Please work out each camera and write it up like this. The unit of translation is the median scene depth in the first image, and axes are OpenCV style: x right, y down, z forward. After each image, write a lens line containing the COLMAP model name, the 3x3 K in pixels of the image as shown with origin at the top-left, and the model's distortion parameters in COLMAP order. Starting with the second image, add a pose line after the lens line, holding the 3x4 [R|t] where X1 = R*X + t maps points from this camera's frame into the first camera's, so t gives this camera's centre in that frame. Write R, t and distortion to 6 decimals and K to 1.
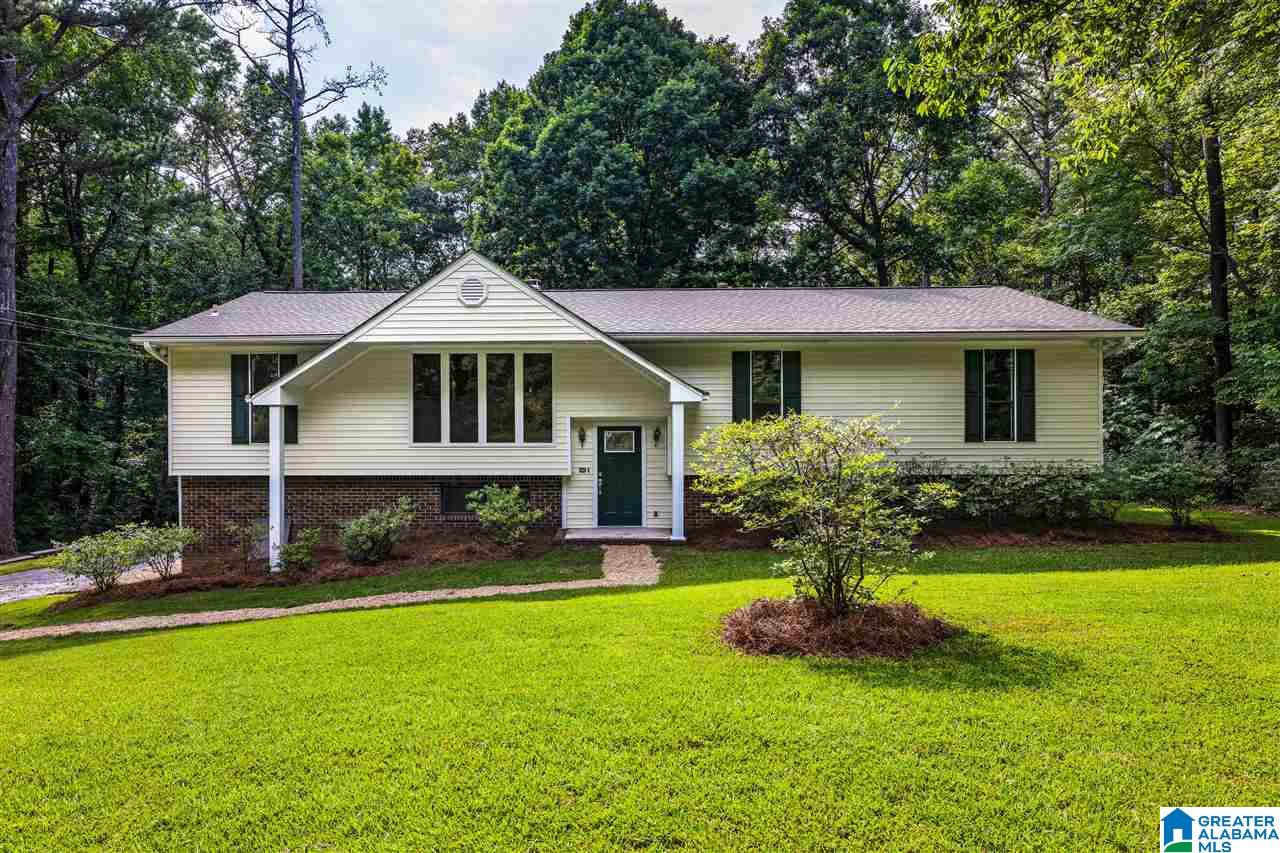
lens RADIAL K [[767.5, 0, 640.4], [0, 767.5, 426.1], [0, 0, 1]] dist [-0.004176, -0.000320]
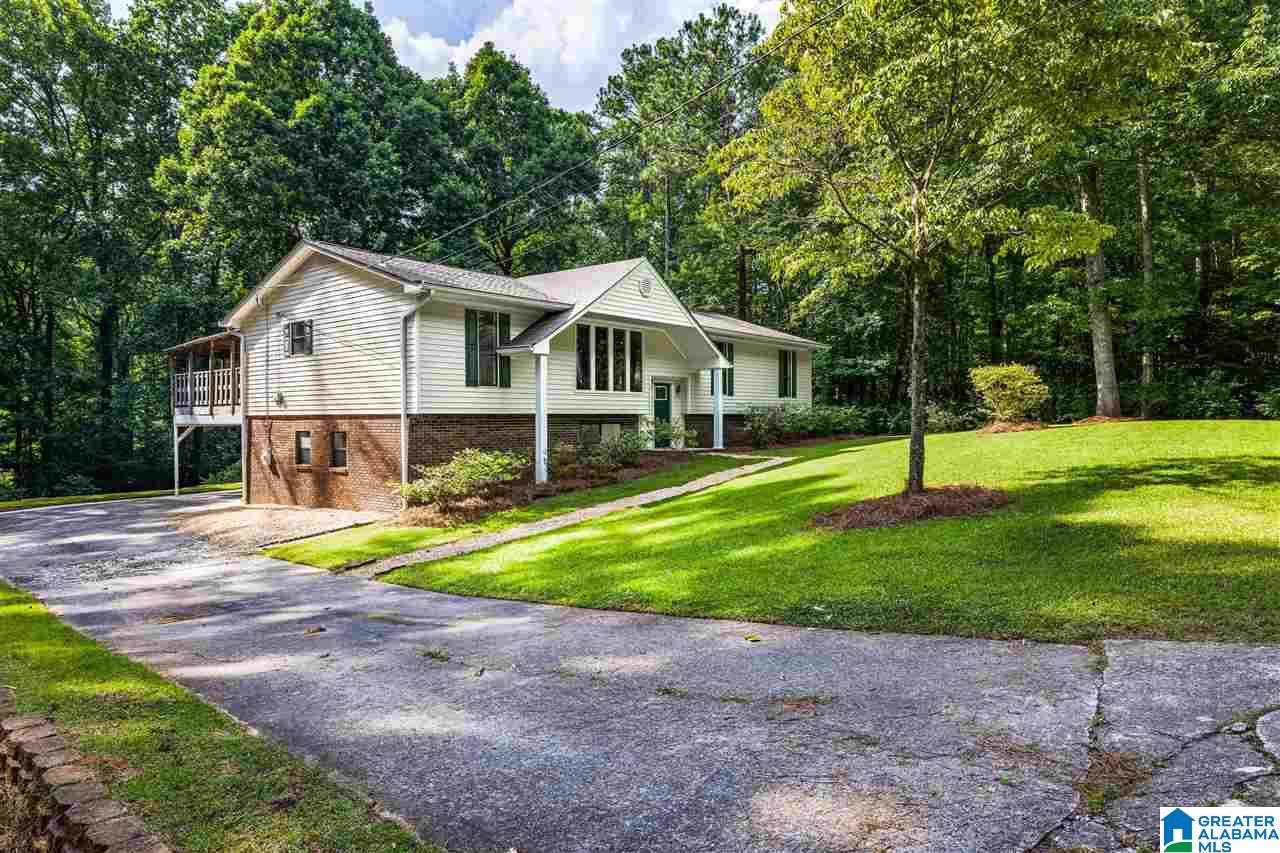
lens RADIAL K [[767.5, 0, 640.0], [0, 767.5, 423.3], [0, 0, 1]] dist [-0.004176, -0.000320]
pose [[0.646358, -0.000363, 0.763034, -1.236469], [-0.060172, 0.996861, 0.051445, 0.004016], [-0.760658, -0.079165, 0.644307, 0.040842]]
